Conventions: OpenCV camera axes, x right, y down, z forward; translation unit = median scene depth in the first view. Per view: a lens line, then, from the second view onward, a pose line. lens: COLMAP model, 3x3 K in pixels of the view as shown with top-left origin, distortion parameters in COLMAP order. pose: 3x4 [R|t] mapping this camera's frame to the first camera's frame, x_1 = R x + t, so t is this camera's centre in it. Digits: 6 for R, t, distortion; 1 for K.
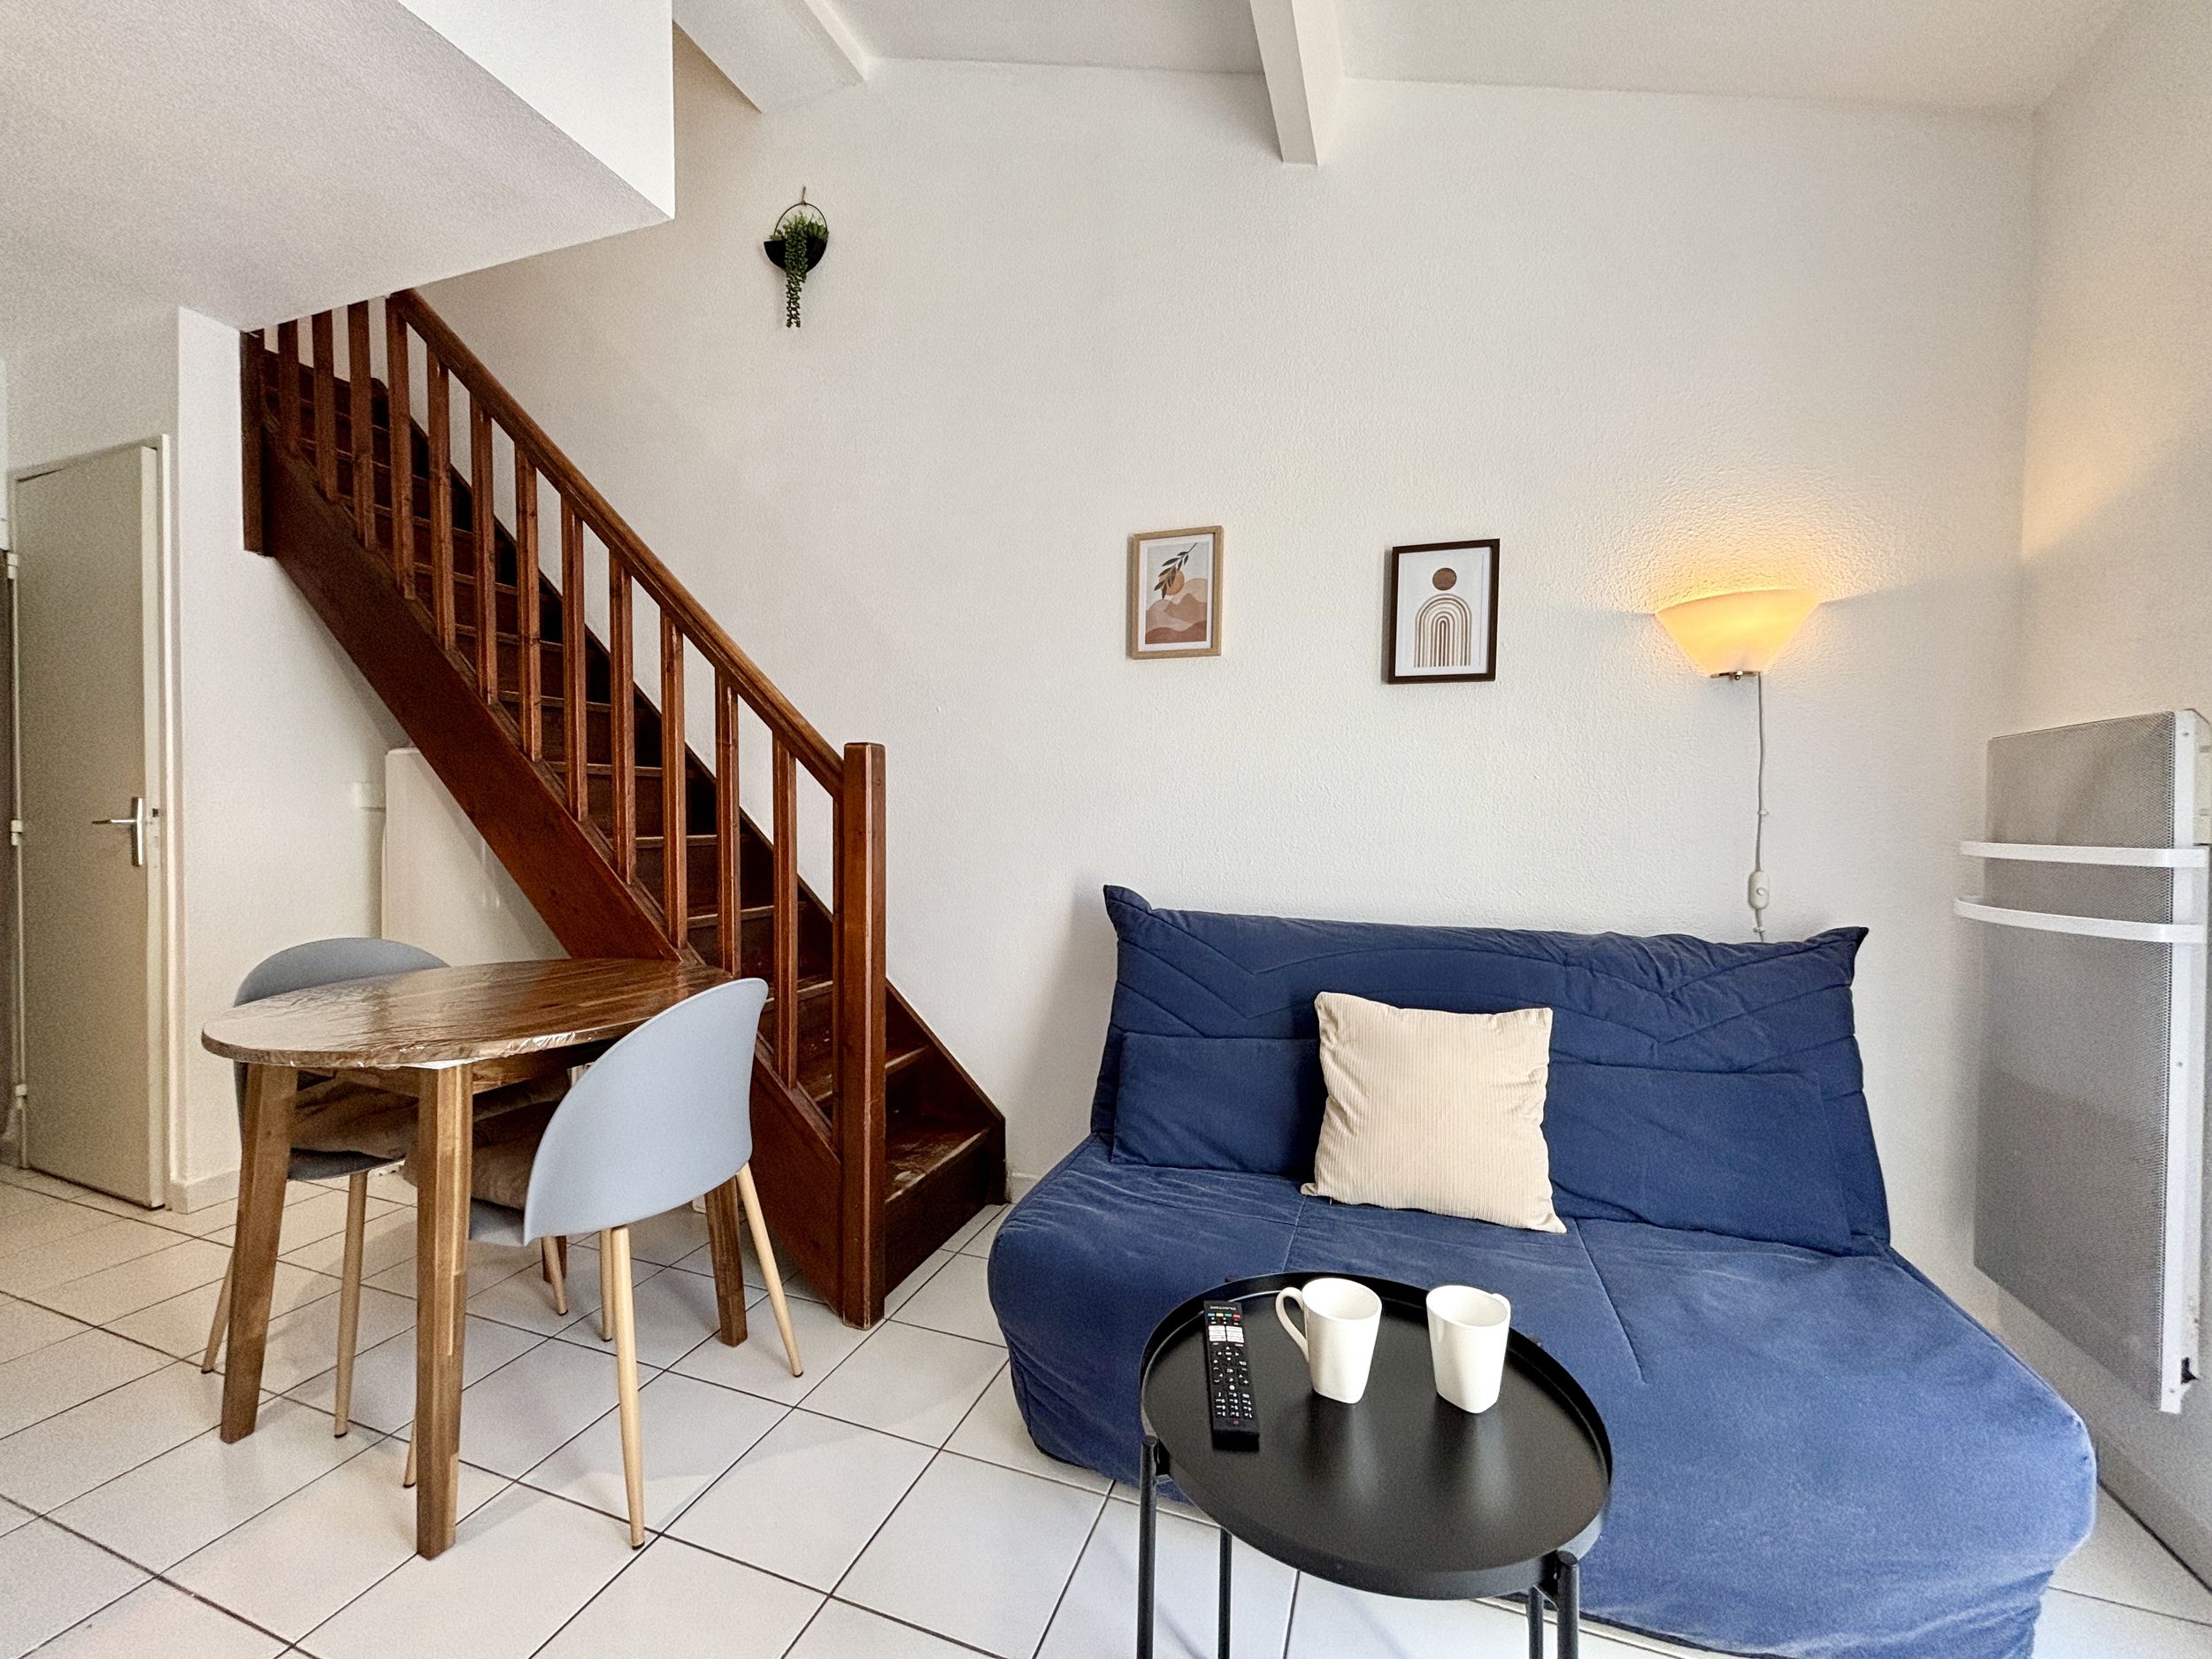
lens RADIAL K [[890.8, 0, 1106.0], [0, 890.8, 829.5], [0, 0, 1]] dist [0.006962, -0.000180]
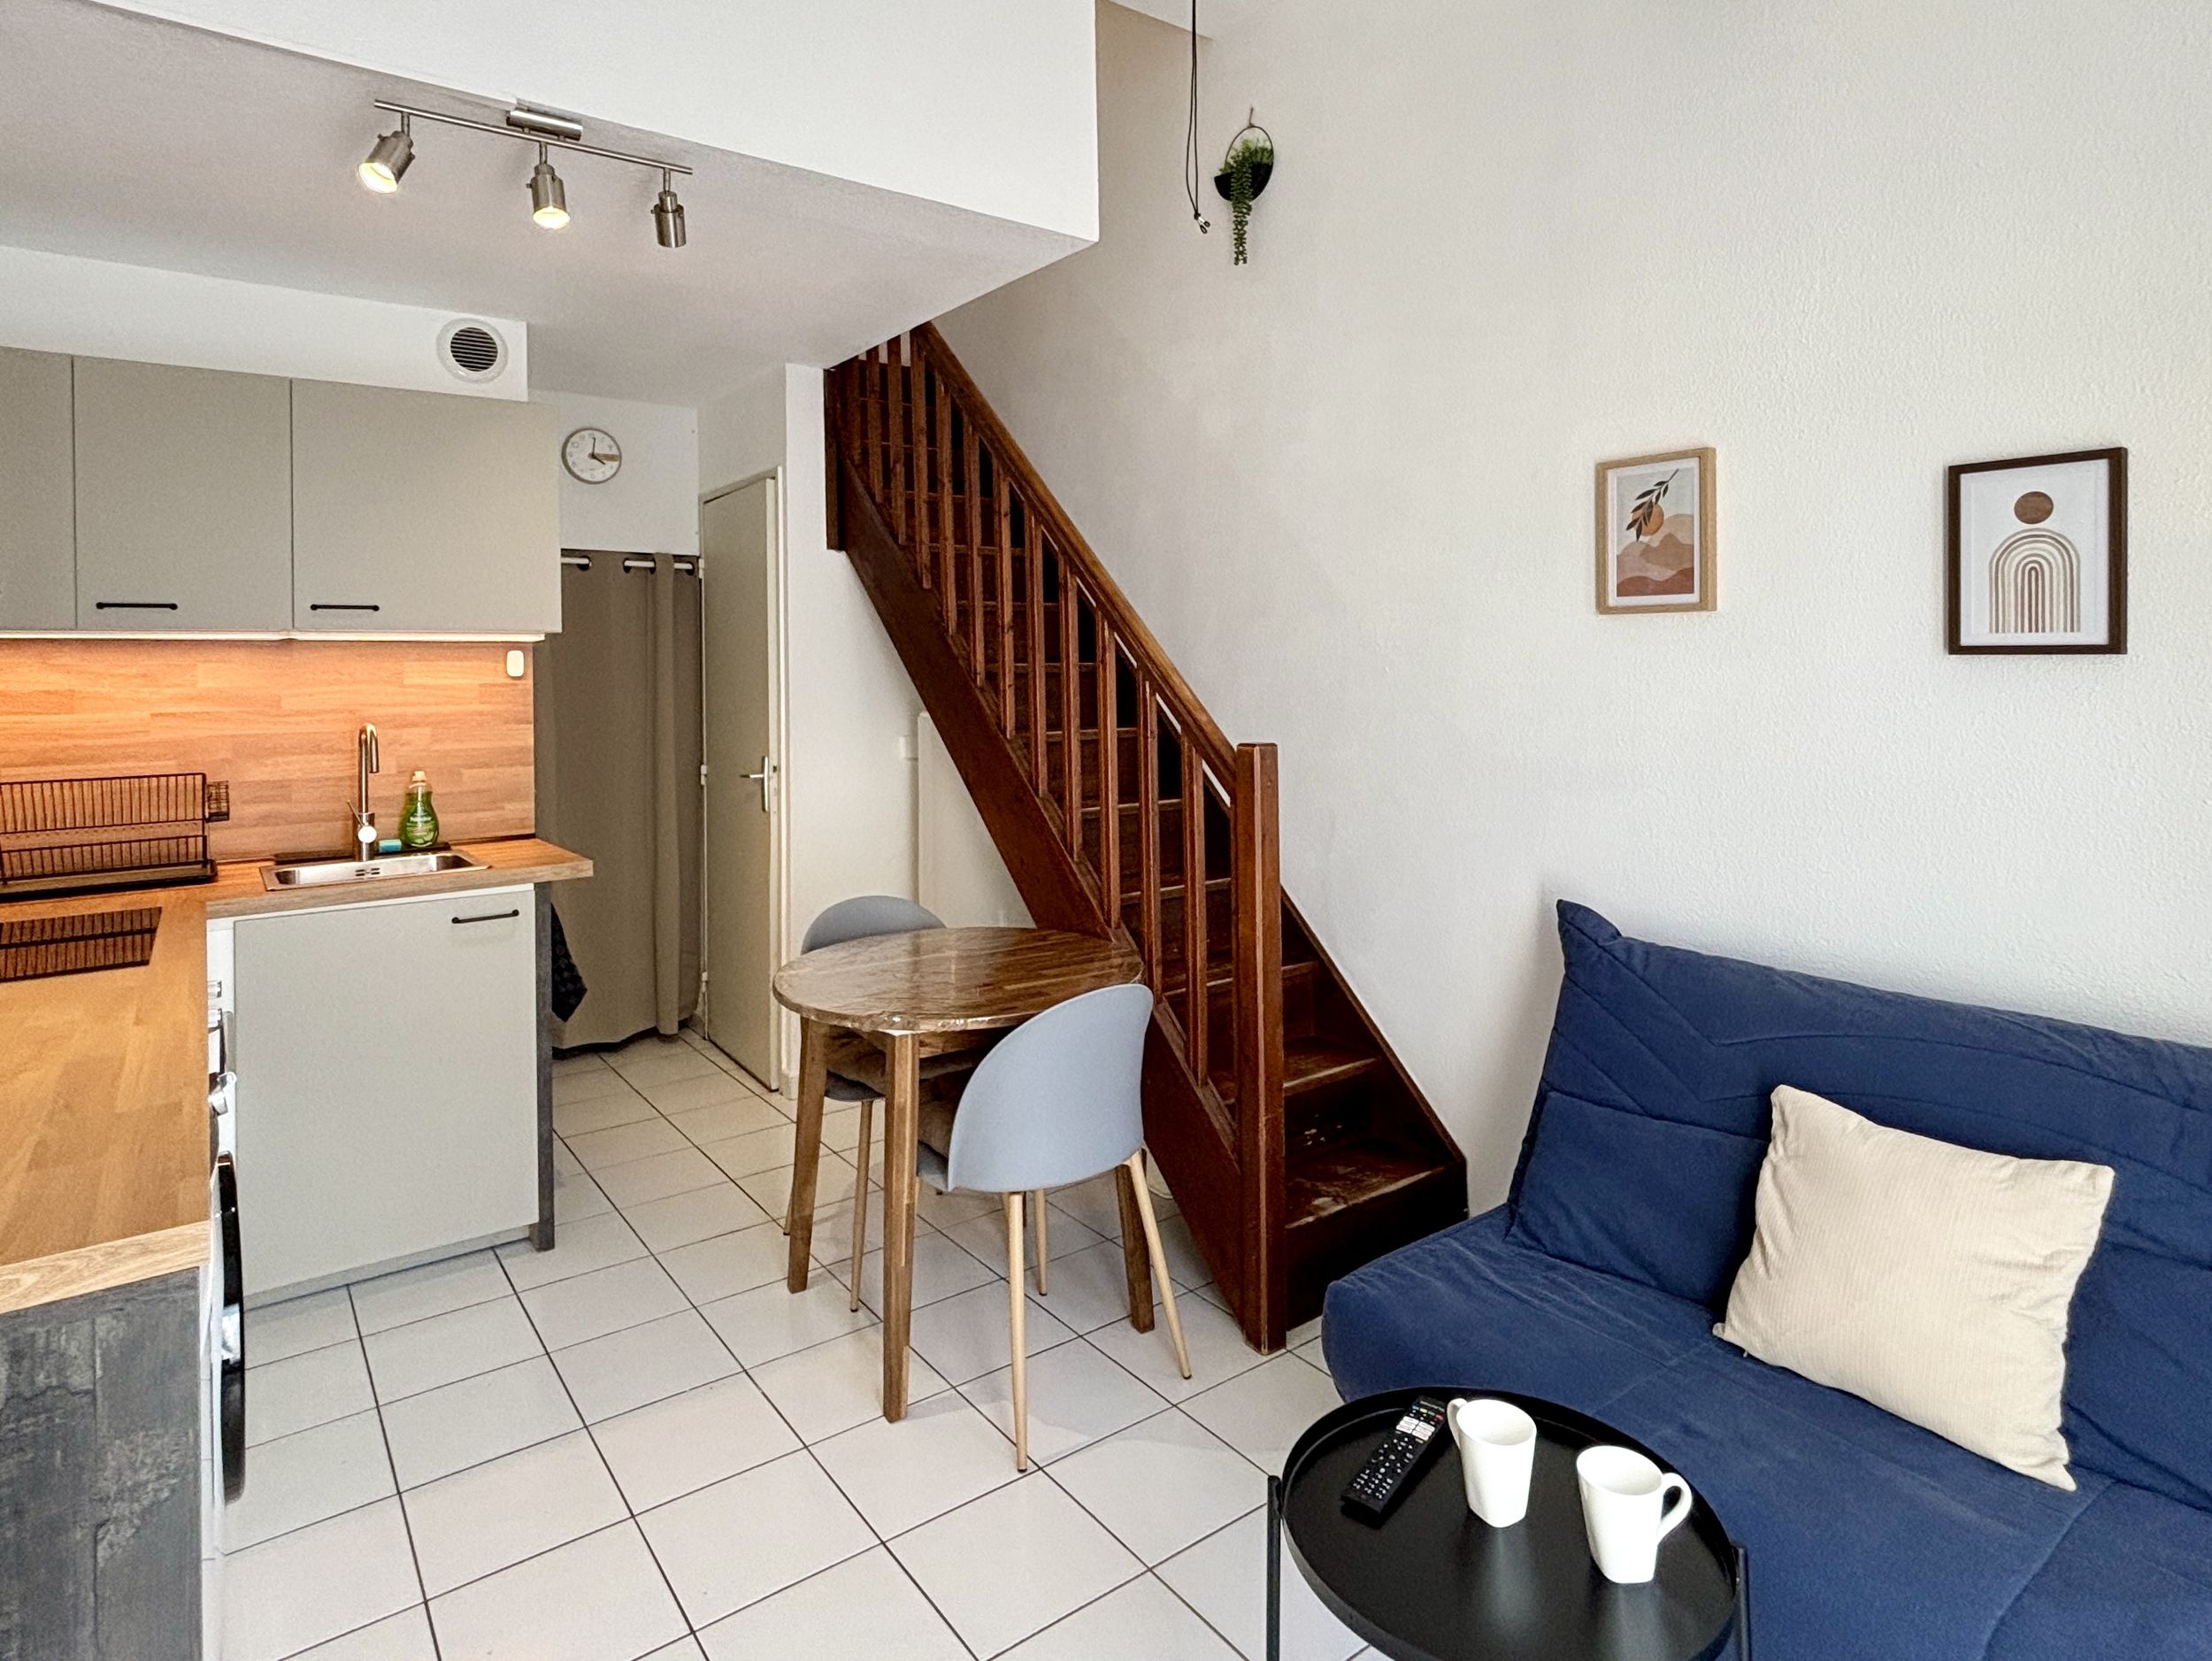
lens RADIAL K [[1229.2, 0, 1099.5], [0, 1229.2, 666.4], [0, 0, 1]] dist [0.008041, -0.001898]
pose [[0.833752, -0.017231, -0.551871, 0.322292], [0.003247, 0.999649, -0.026307, -0.143805], [0.552130, 0.020142, 0.833515, -0.213118]]
